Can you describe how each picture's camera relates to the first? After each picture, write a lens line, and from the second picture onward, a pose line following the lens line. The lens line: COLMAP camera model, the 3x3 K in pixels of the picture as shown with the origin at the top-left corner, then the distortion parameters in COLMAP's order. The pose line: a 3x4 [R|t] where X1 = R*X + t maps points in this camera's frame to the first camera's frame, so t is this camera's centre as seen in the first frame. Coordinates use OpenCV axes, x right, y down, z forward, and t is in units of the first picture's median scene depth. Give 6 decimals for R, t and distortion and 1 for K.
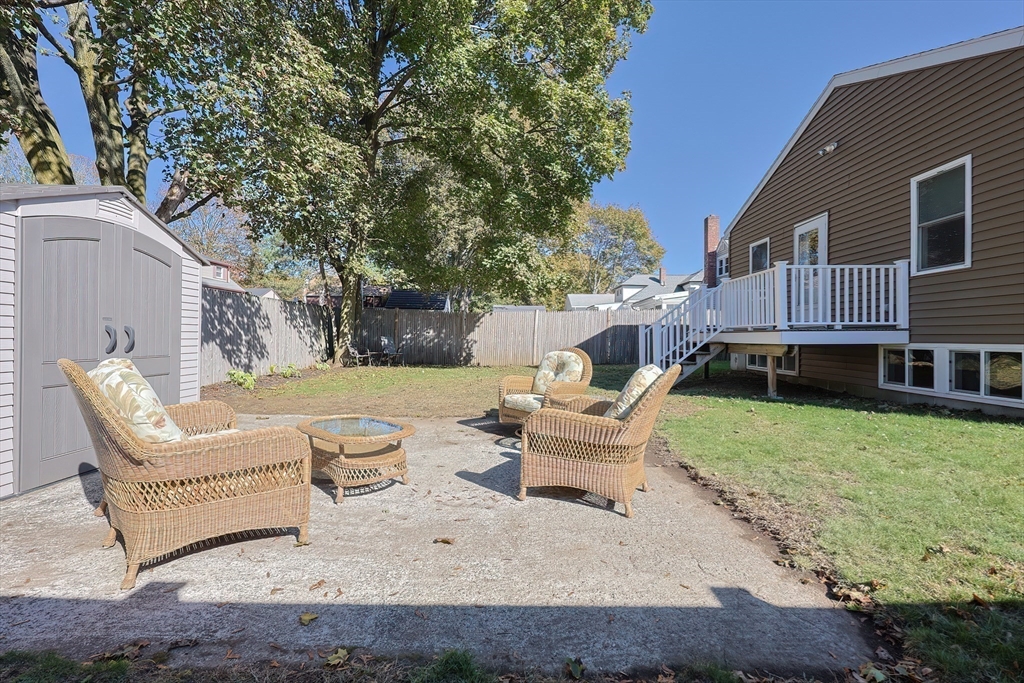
lens RADIAL K [[430.6, 0, 510.5], [0, 430.6, 339.5], [0, 0, 1]] dist [0.000722, -0.000210]
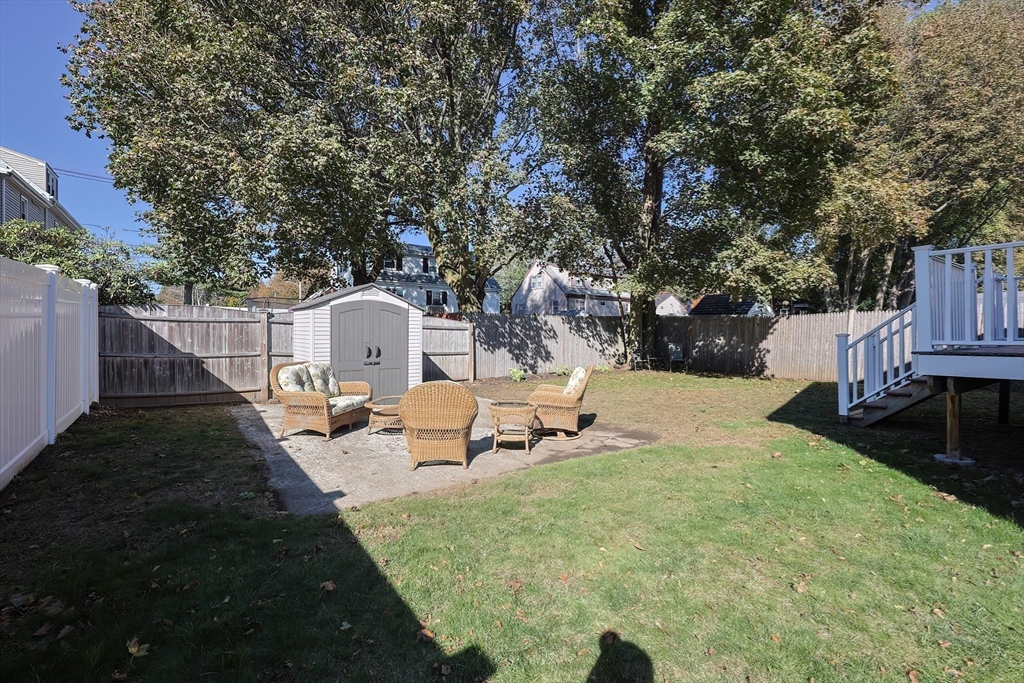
lens RADIAL K [[430.6, 0, 512.5], [0, 430.6, 339.0], [0, 0, 1]] dist [0.000722, -0.000210]
pose [[0.616961, 0.002831, -0.786988, 0.465988], [-0.004994, 0.999987, -0.000318, -0.024713], [0.786978, 0.004127, 0.616968, 0.070913]]
